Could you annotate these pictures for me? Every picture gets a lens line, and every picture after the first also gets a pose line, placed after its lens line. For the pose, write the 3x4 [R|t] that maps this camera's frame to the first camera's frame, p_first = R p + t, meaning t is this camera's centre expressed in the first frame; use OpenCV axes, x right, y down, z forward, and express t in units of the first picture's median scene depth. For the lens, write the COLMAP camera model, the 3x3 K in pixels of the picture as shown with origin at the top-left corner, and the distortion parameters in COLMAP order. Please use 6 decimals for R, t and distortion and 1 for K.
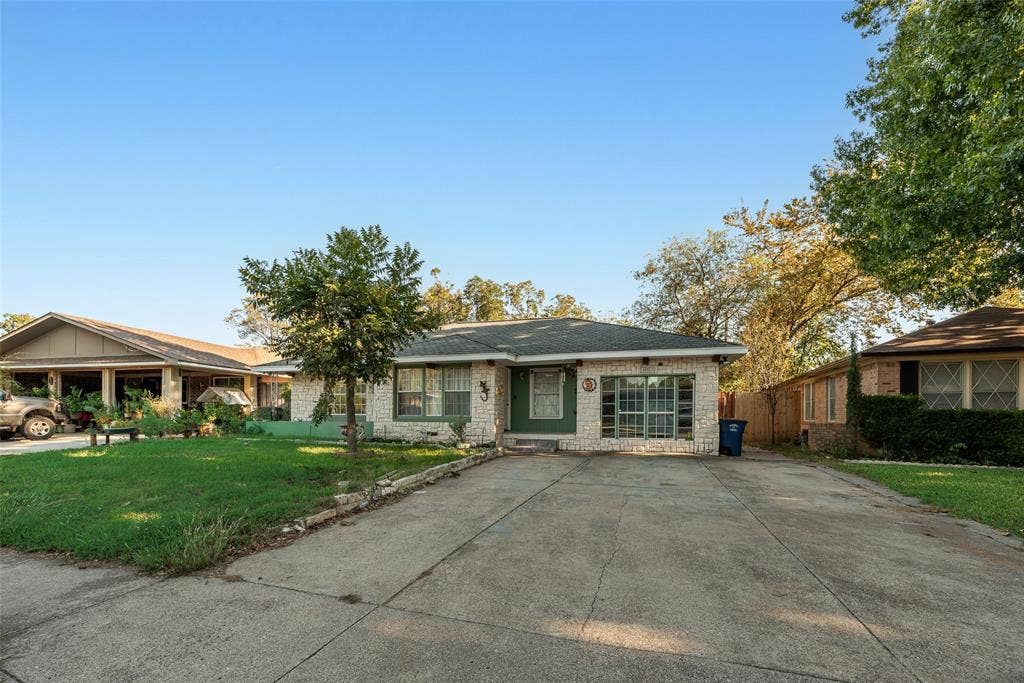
lens RADIAL K [[417.1, 0, 512.1], [0, 417.1, 344.5], [0, 0, 1]] dist [0.001126, 0.000167]
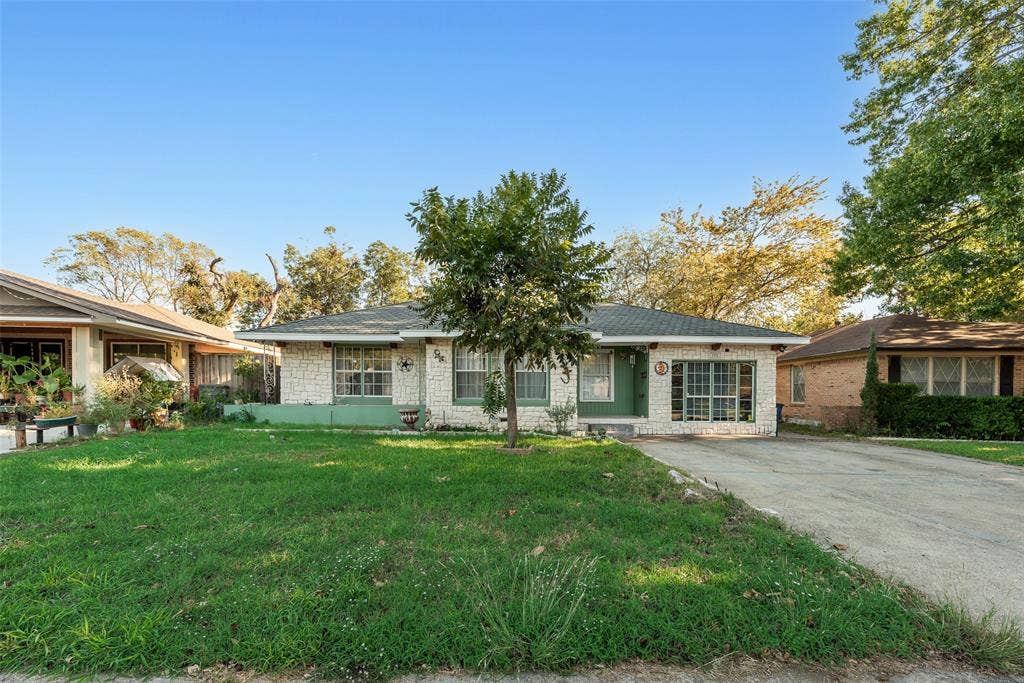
lens RADIAL K [[422.7, 0, 512.7], [0, 422.7, 331.8], [0, 0, 1]] dist [0.001625, 0.000159]
pose [[0.948910, 0.050448, 0.311487, -0.471042], [-0.057981, 0.998206, 0.014964, 0.015745], [-0.310173, -0.032259, 0.950133, 0.158746]]
